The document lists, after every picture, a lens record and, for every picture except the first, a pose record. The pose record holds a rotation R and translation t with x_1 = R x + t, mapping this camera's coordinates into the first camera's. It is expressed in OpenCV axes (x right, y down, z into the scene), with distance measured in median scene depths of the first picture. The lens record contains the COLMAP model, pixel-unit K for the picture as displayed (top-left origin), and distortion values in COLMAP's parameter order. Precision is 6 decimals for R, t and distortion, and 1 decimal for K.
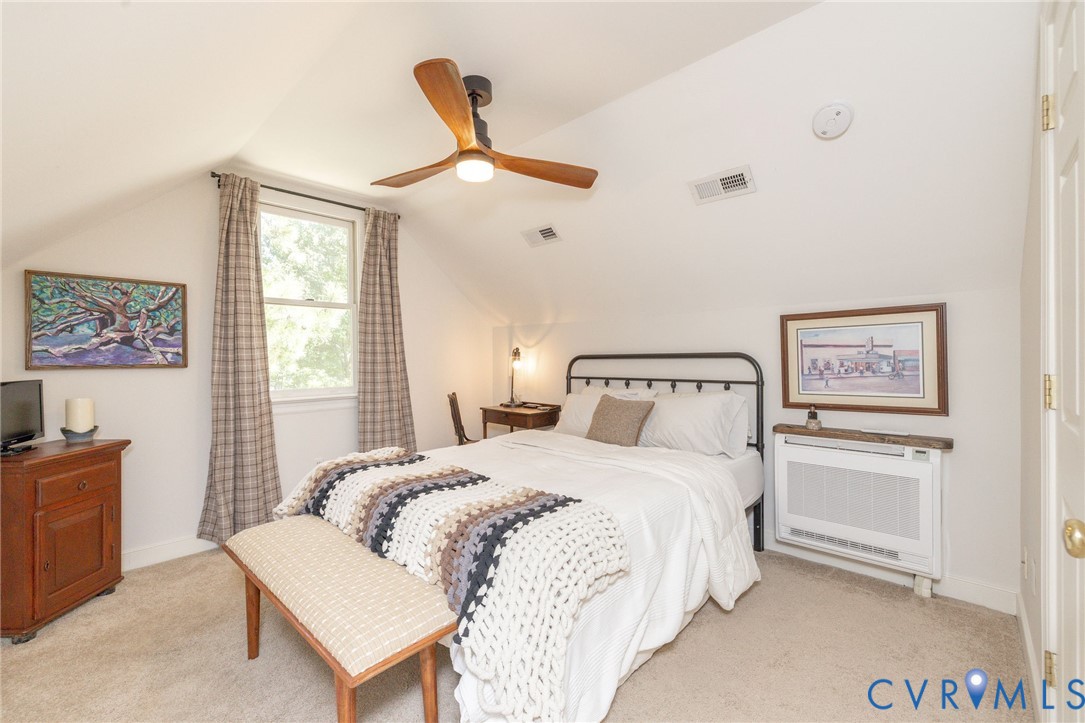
lens RADIAL K [[456.3, 0, 540.2], [0, 456.3, 361.7], [0, 0, 1]] dist [-0.000473, -0.001151]
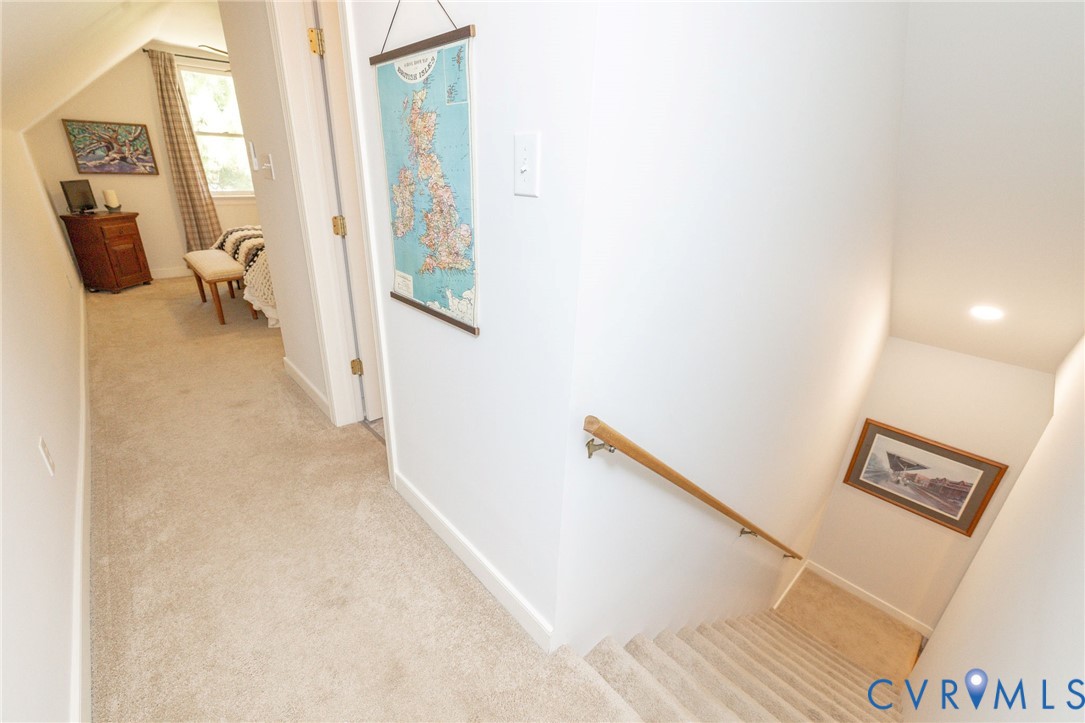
lens RADIAL K [[456.3, 0, 540.9], [0, 456.3, 358.8], [0, 0, 1]] dist [-0.000473, -0.001151]
pose [[0.996166, 0.068466, -0.054452, 0.965693], [-0.043131, 0.925943, 0.375192, -0.060460], [0.076108, -0.371405, 0.925346, -0.911885]]
